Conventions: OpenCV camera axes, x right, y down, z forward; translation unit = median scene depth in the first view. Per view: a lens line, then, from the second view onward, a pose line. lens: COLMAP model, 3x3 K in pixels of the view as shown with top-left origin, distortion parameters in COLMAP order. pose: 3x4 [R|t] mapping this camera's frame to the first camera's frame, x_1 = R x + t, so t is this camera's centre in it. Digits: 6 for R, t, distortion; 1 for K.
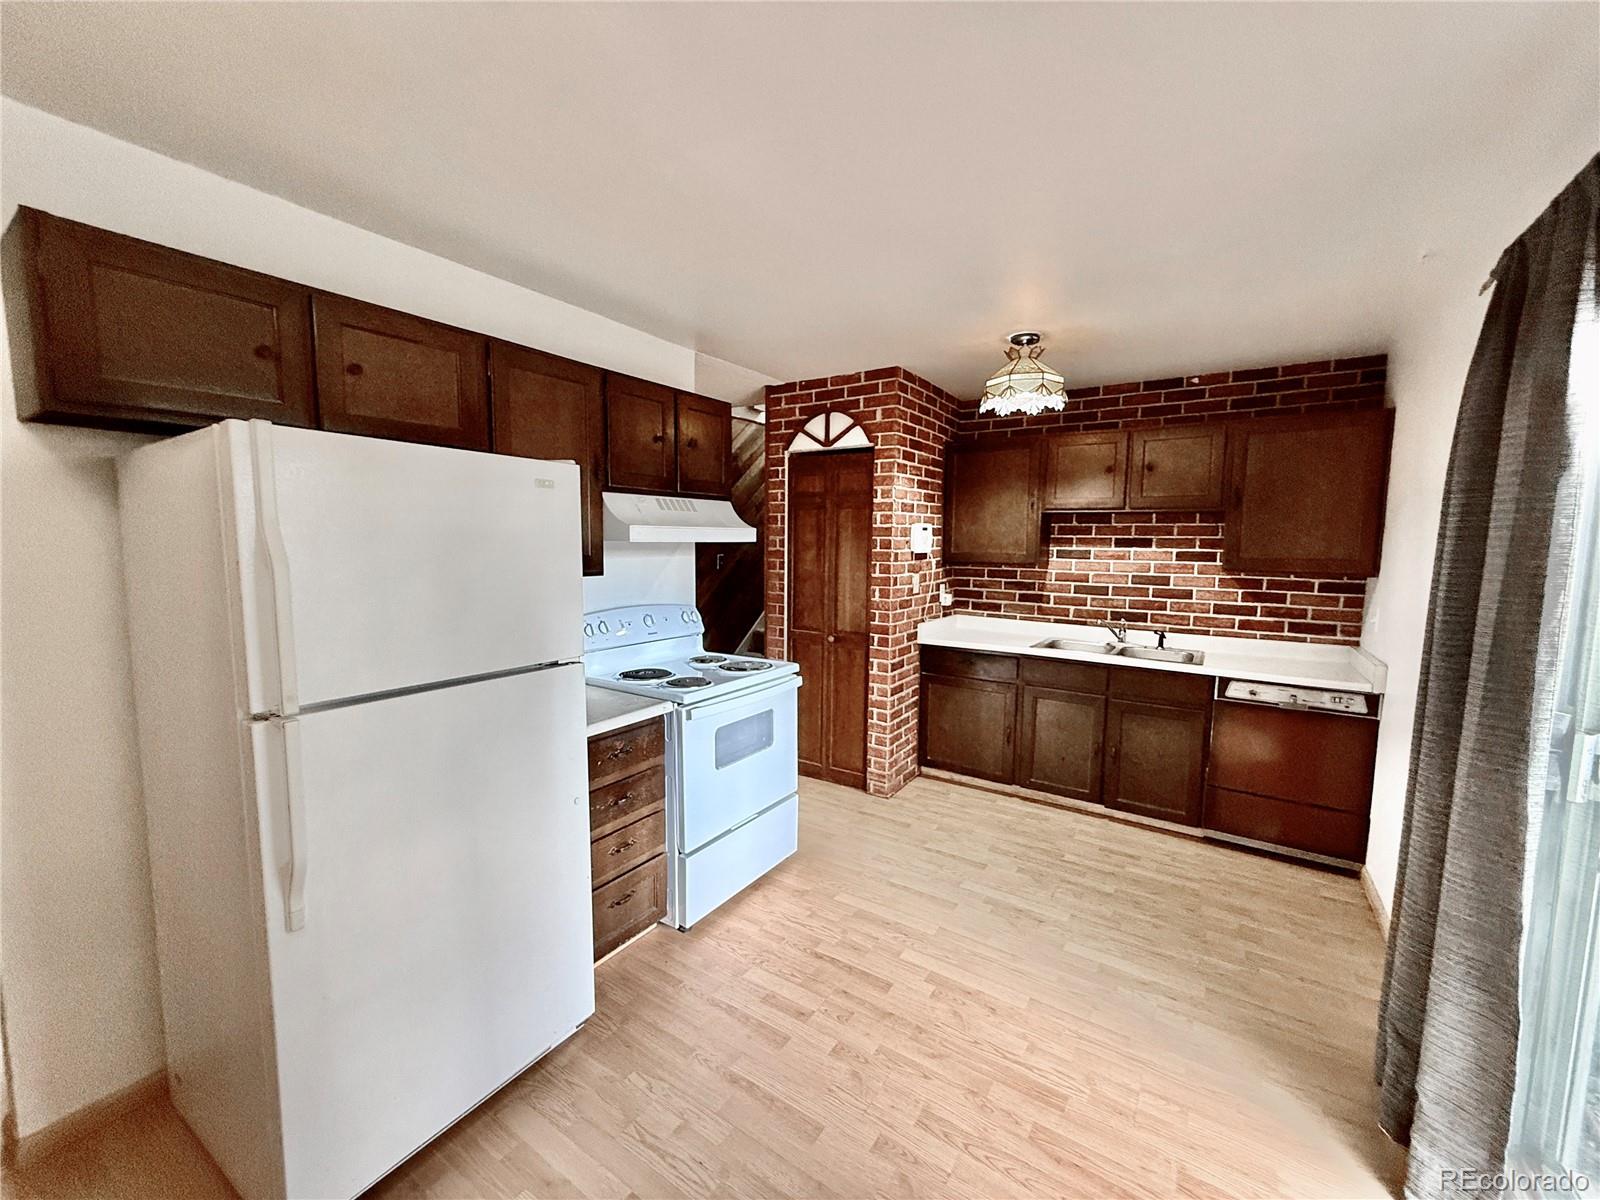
lens RADIAL K [[639.1, 0, 800.0], [0, 639.1, 600.0], [0, 0, 1]] dist [-0.000096, -0.000023]
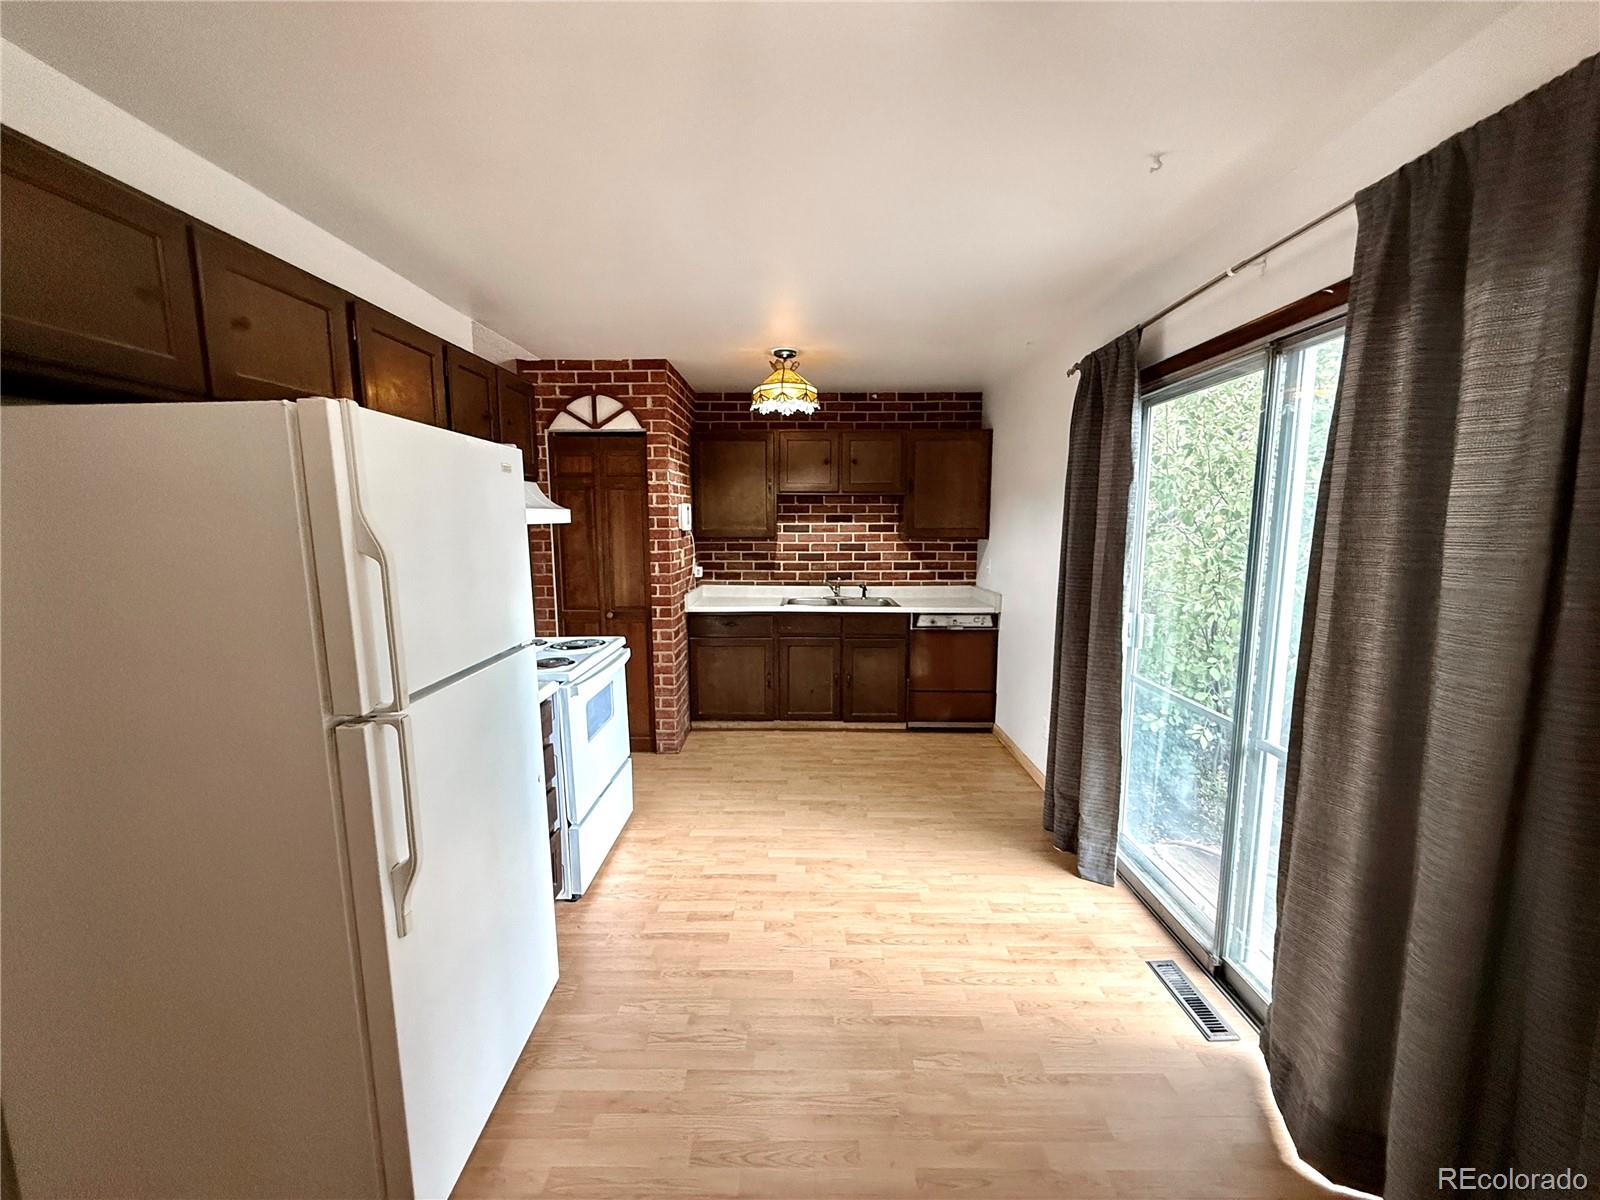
lens RADIAL K [[640.9, 0, 800.0], [0, 640.9, 600.0], [0, 0, 1]] dist [0.000744, -0.000115]
pose [[0.837047, -0.081982, 0.540954, -0.268669], [0.063045, 0.996577, 0.053480, -0.000138], [-0.543487, -0.010661, 0.839350, -0.045295]]
